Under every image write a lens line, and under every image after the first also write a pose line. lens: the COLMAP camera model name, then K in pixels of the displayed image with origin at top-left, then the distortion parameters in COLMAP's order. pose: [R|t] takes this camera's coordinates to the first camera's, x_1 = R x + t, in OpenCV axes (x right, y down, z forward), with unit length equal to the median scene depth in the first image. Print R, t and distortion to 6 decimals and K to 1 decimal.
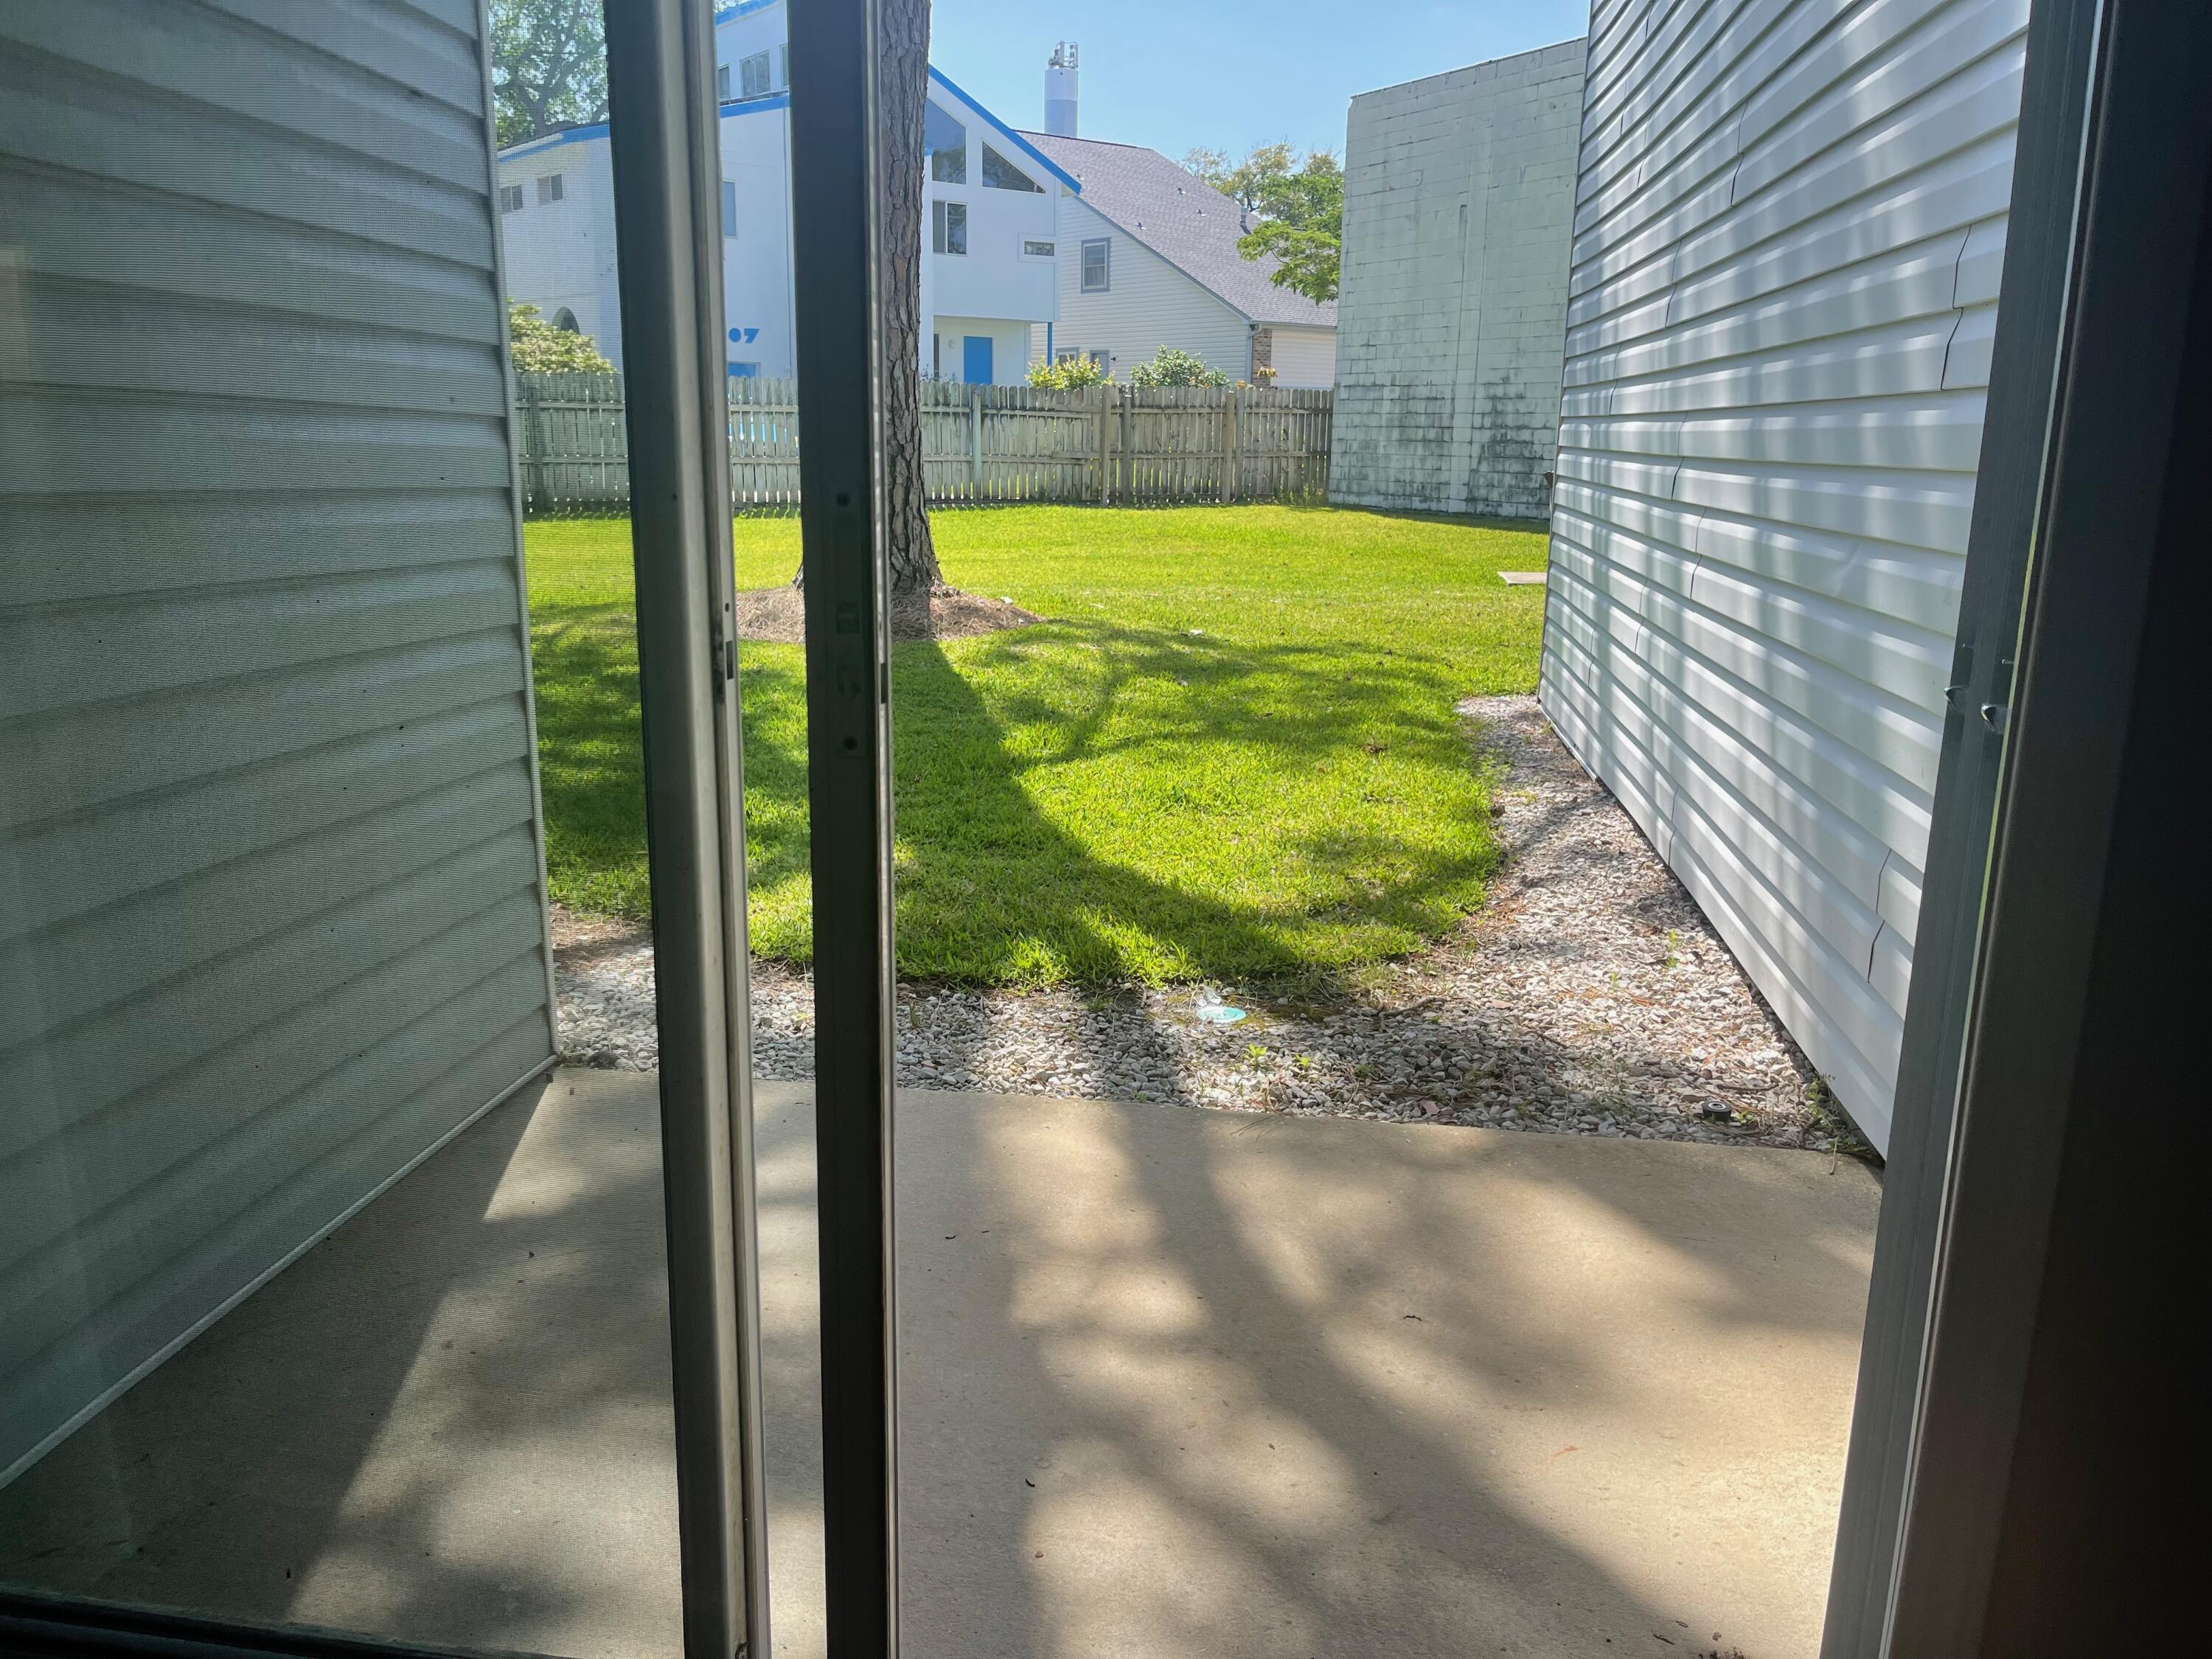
lens RADIAL K [[1696.2, 0, 1104.8], [0, 1696.2, 828.3], [0, 0, 1]] dist [0.064564, -0.032897]
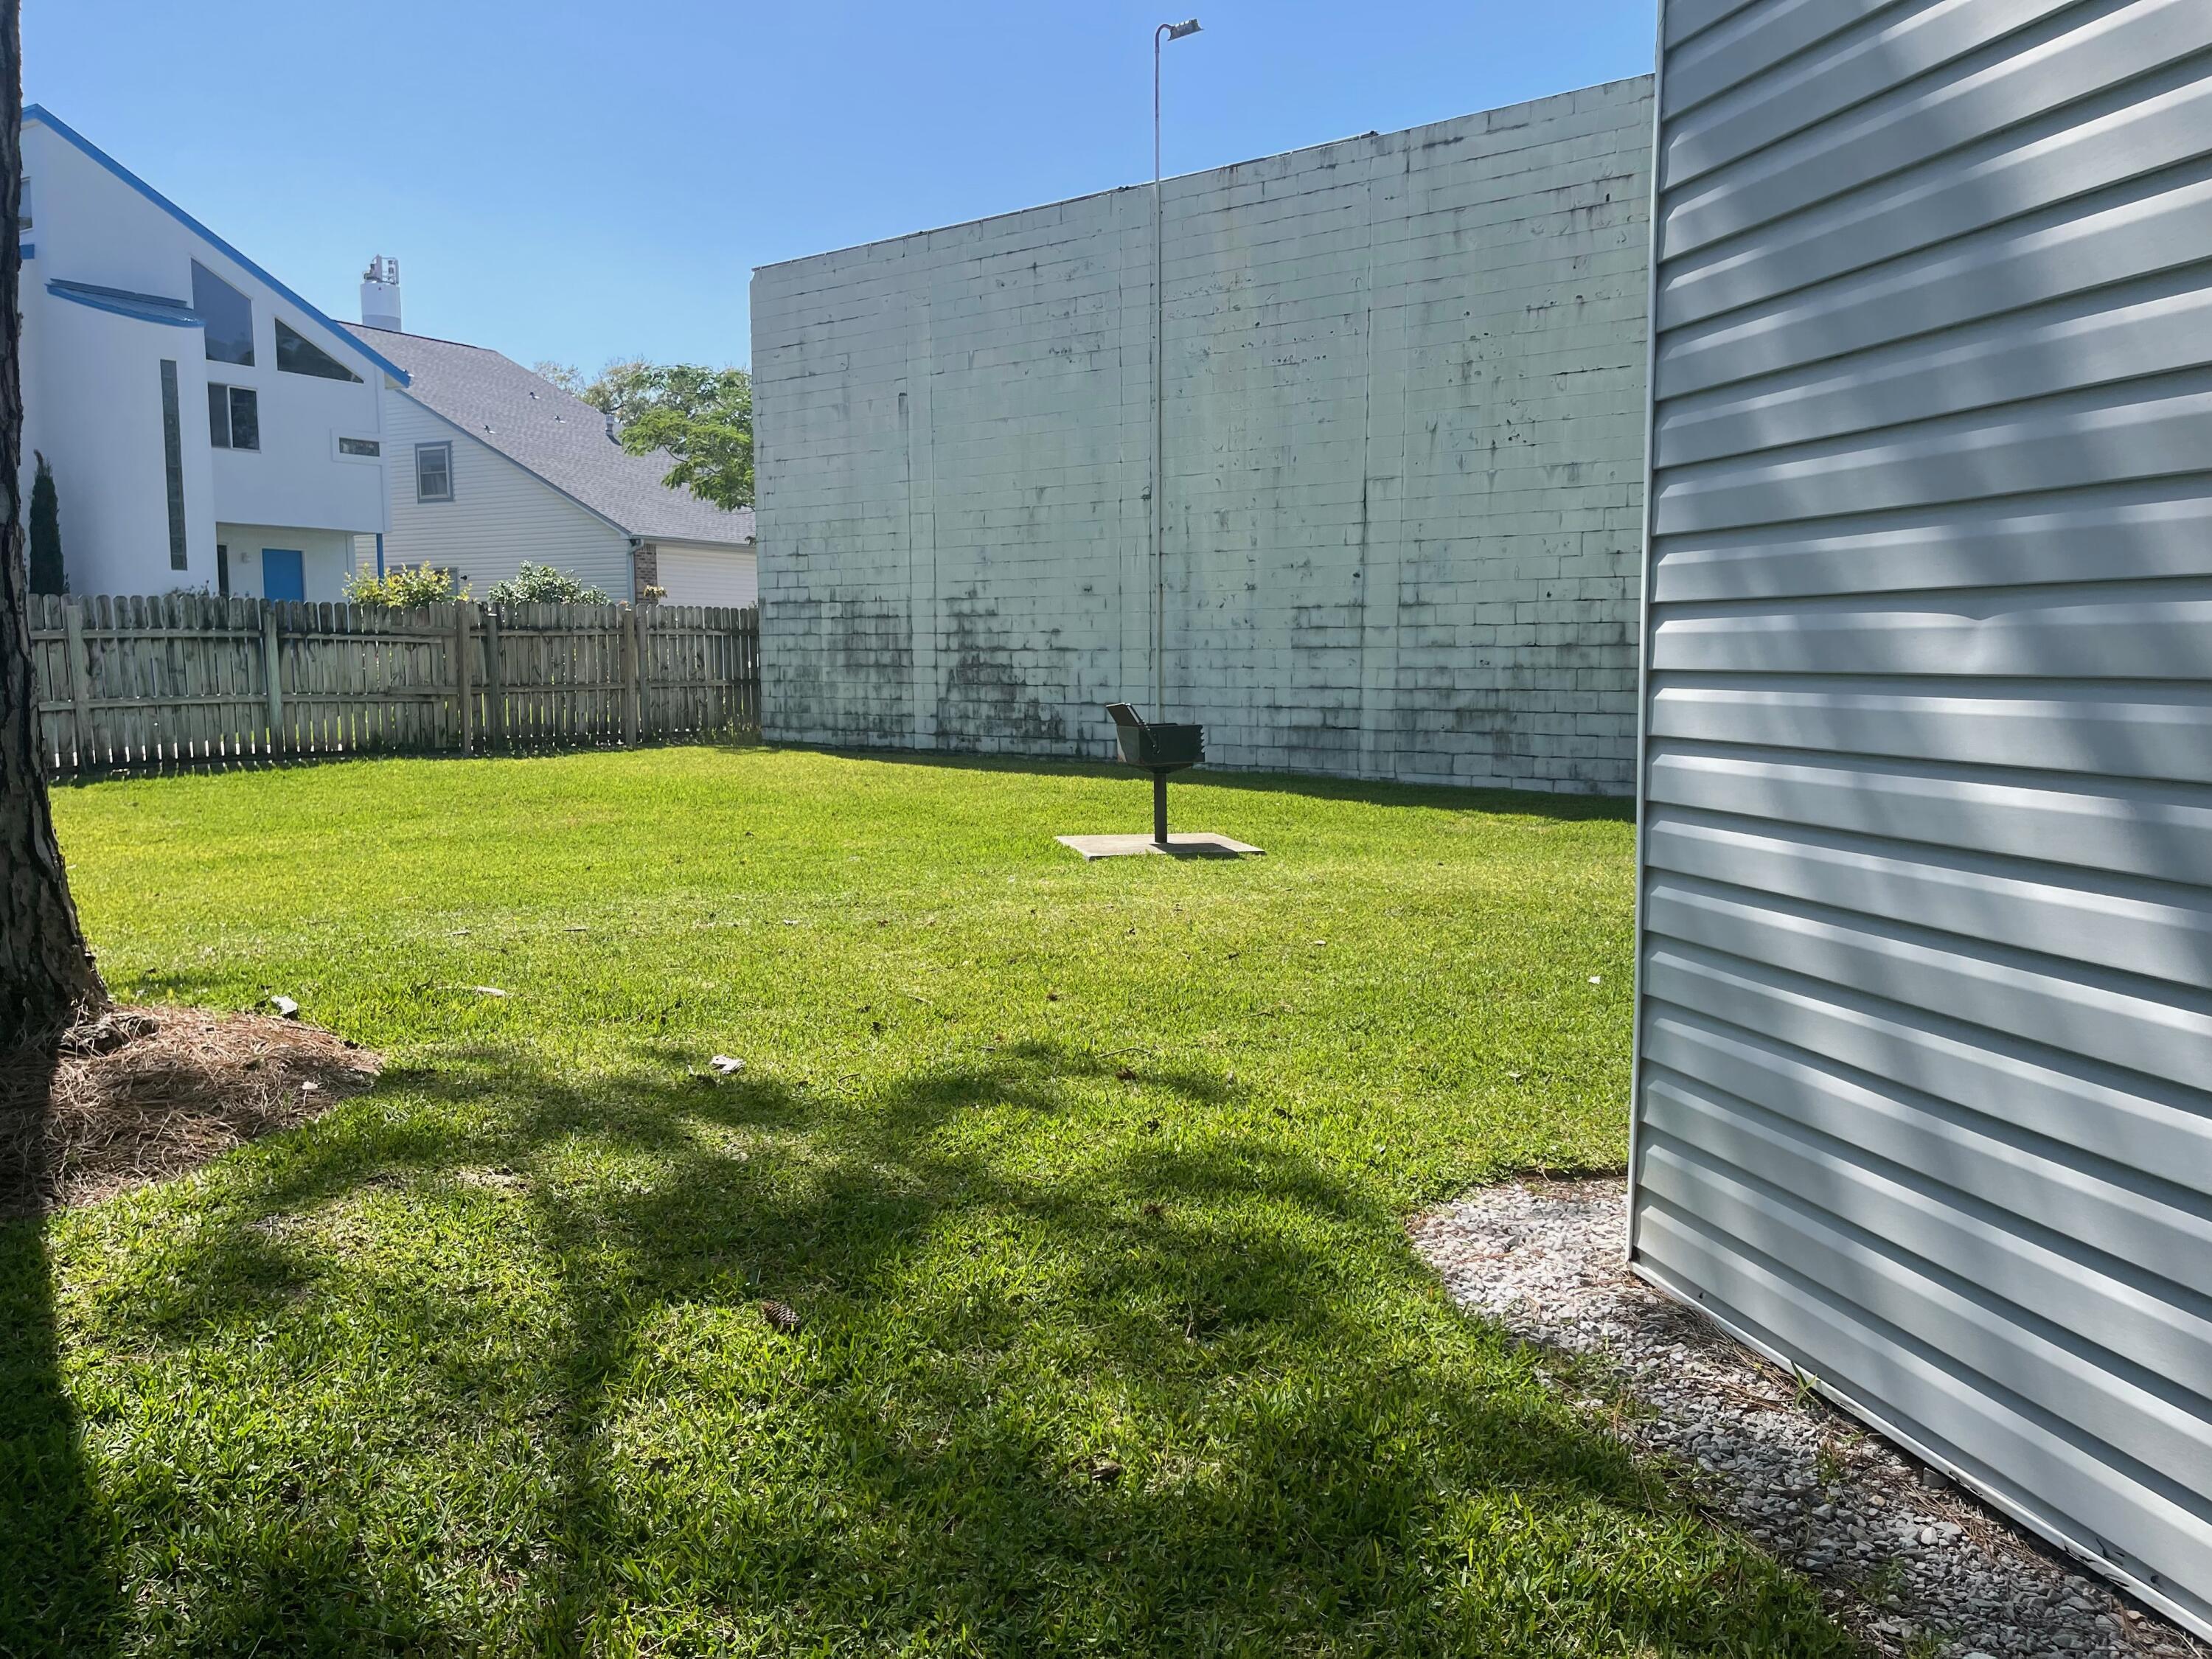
lens RADIAL K [[1696.2, 0, 1103.1], [0, 1696.2, 830.5], [0, 0, 1]] dist [0.064564, -0.032897]
pose [[0.935211, -0.053273, 0.350060, -0.004273], [0.097131, 0.989291, -0.108940, -0.046837], [-0.340507, 0.135884, 0.930371, 0.203072]]
